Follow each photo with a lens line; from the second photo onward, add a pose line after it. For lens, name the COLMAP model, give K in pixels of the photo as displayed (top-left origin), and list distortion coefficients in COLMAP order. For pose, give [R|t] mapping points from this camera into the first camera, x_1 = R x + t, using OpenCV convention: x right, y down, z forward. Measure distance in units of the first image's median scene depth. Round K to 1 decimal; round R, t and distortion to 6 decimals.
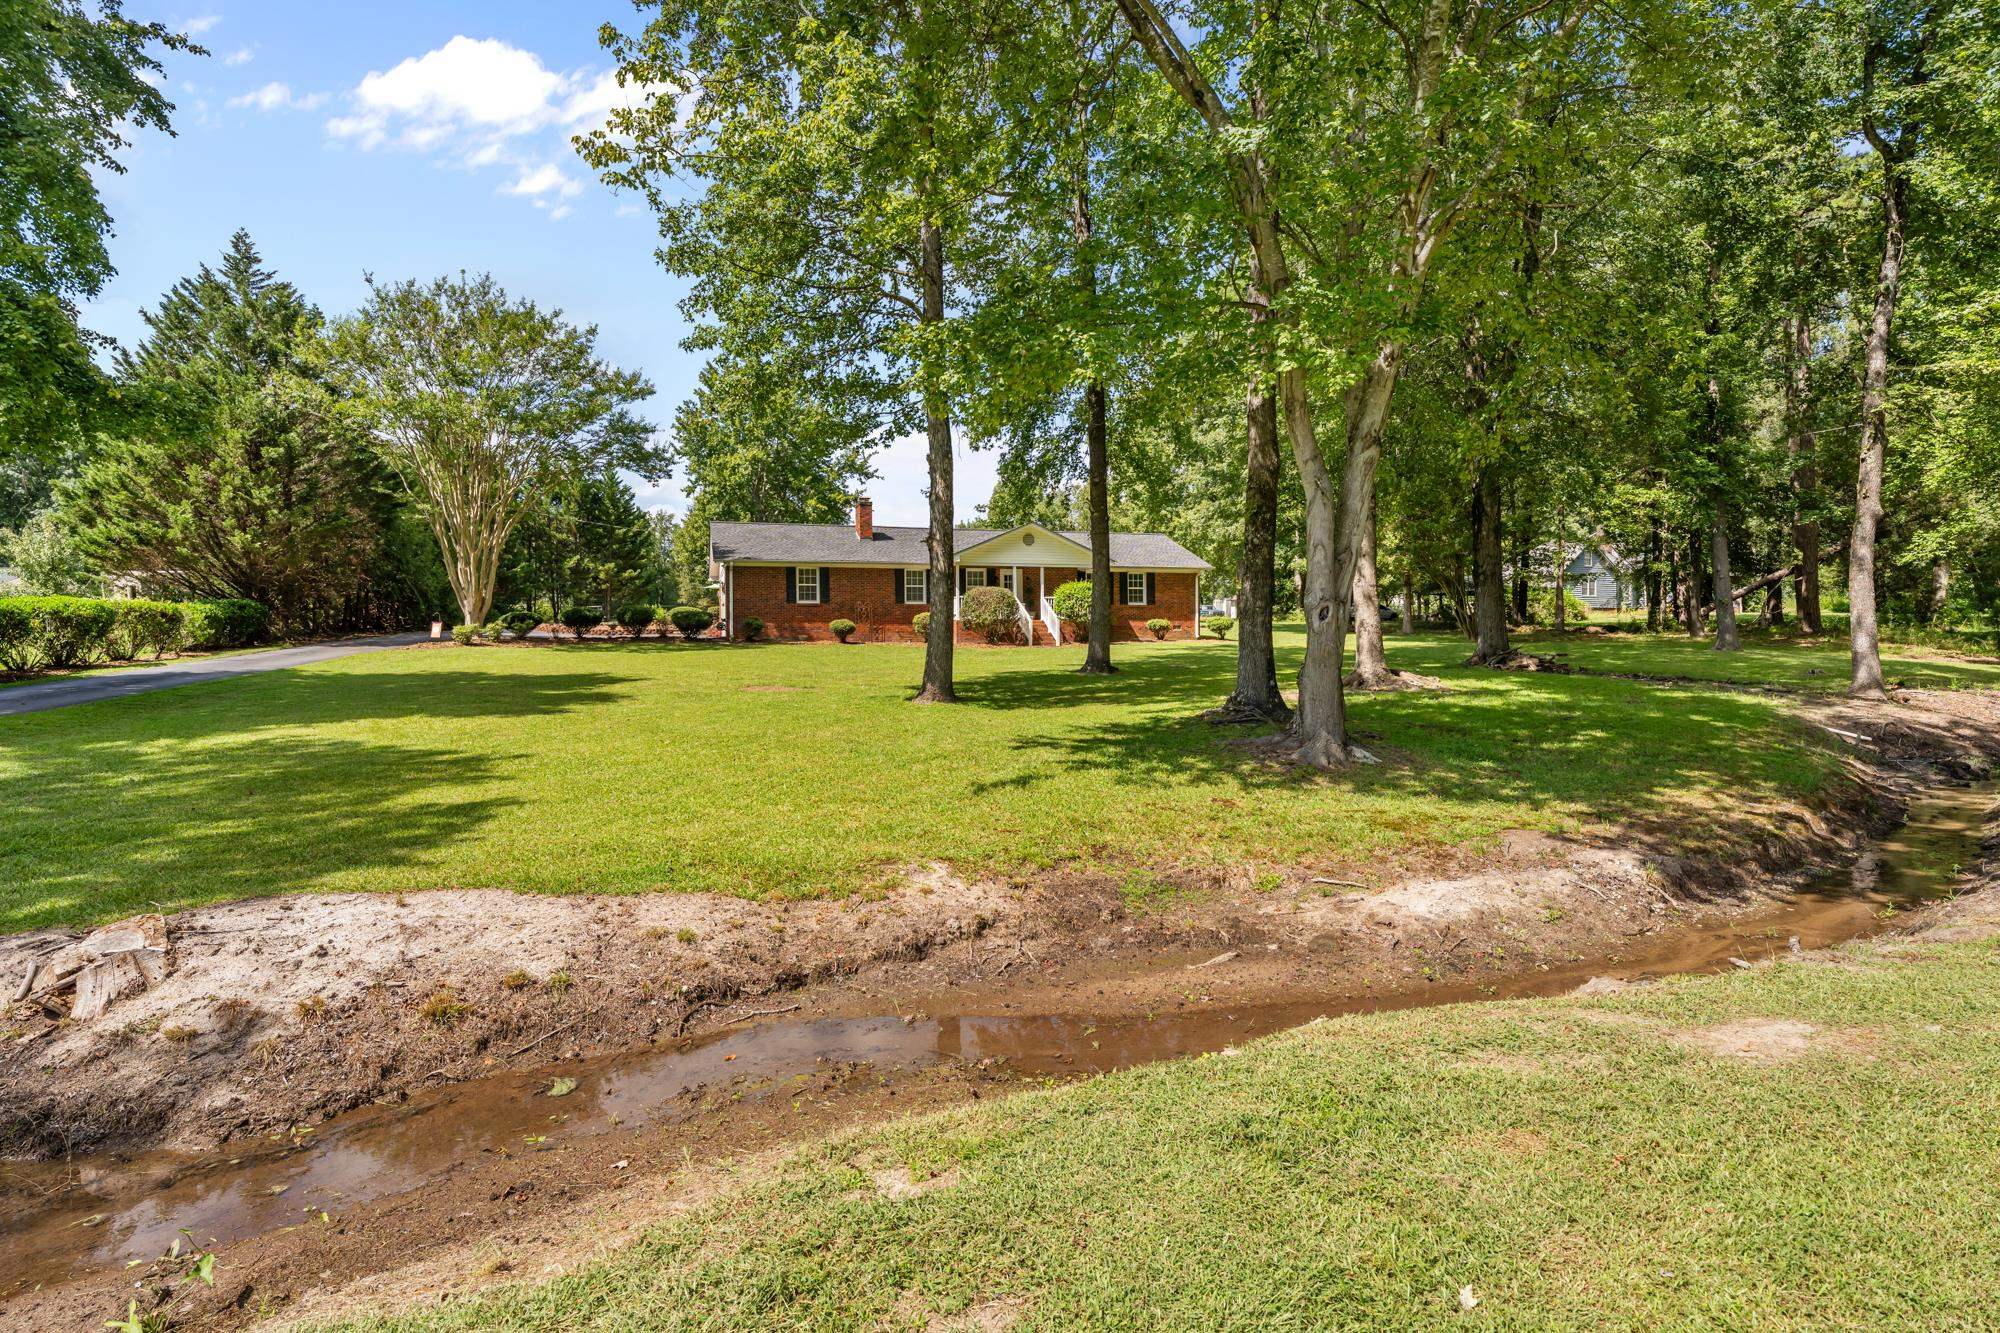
lens RADIAL K [[960.5, 0, 1001.1], [0, 960.5, 668.6], [0, 0, 1]] dist [-0.001451, 0.001285]
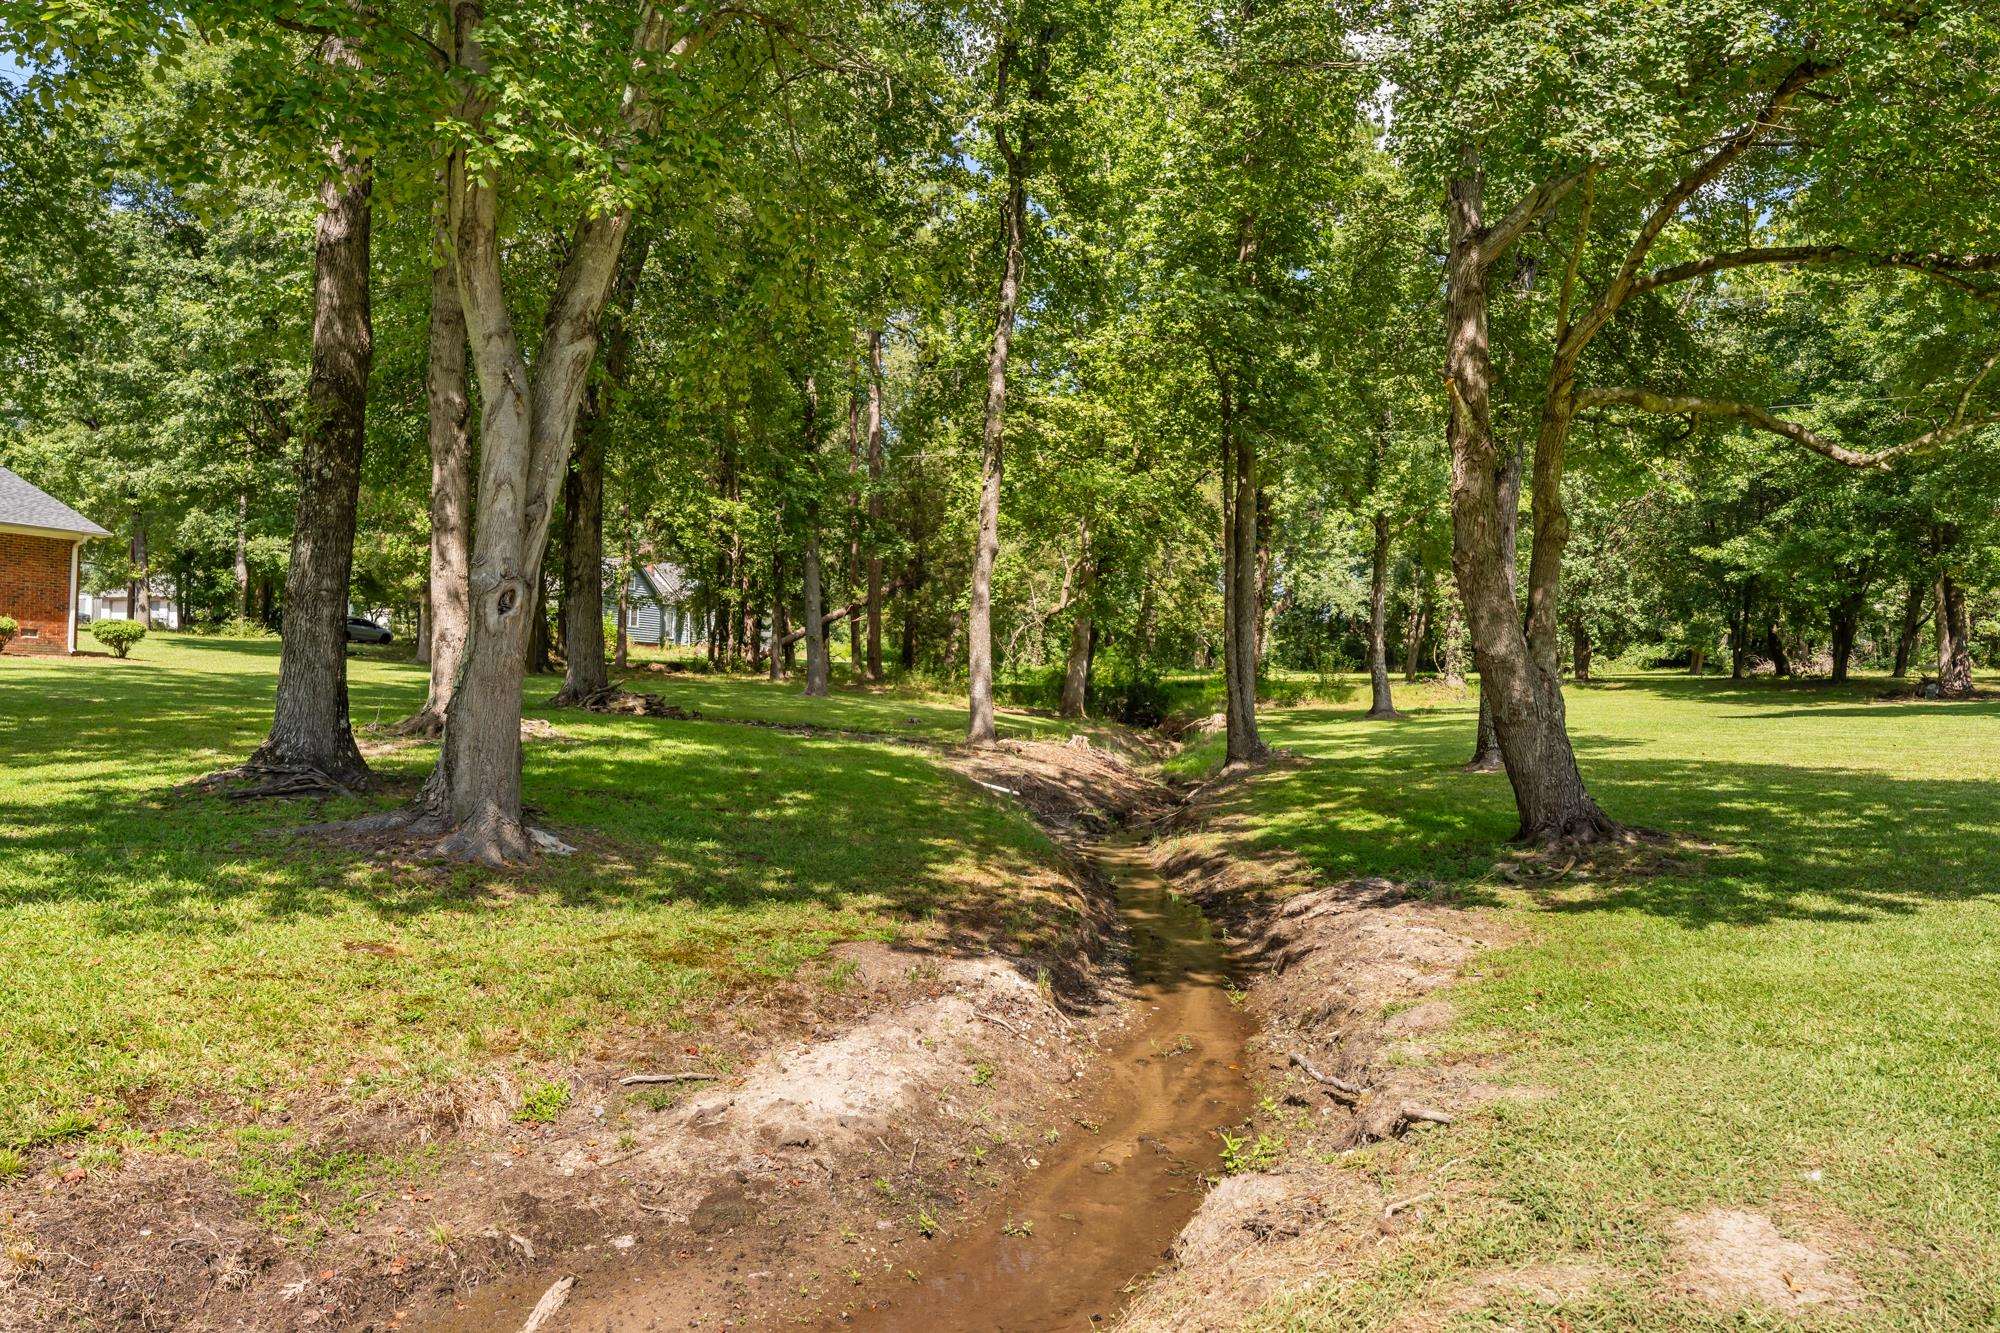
lens RADIAL K [[1356.5, 0, 1000.4], [0, 1356.5, 673.7], [0, 0, 1]] dist [-0.000790, 0.008588]
pose [[0.681321, 0.036628, 0.731067, -0.037393], [-0.014531, 0.999227, -0.036521, 0.007521], [-0.731840, 0.014259, 0.681327, 0.135401]]
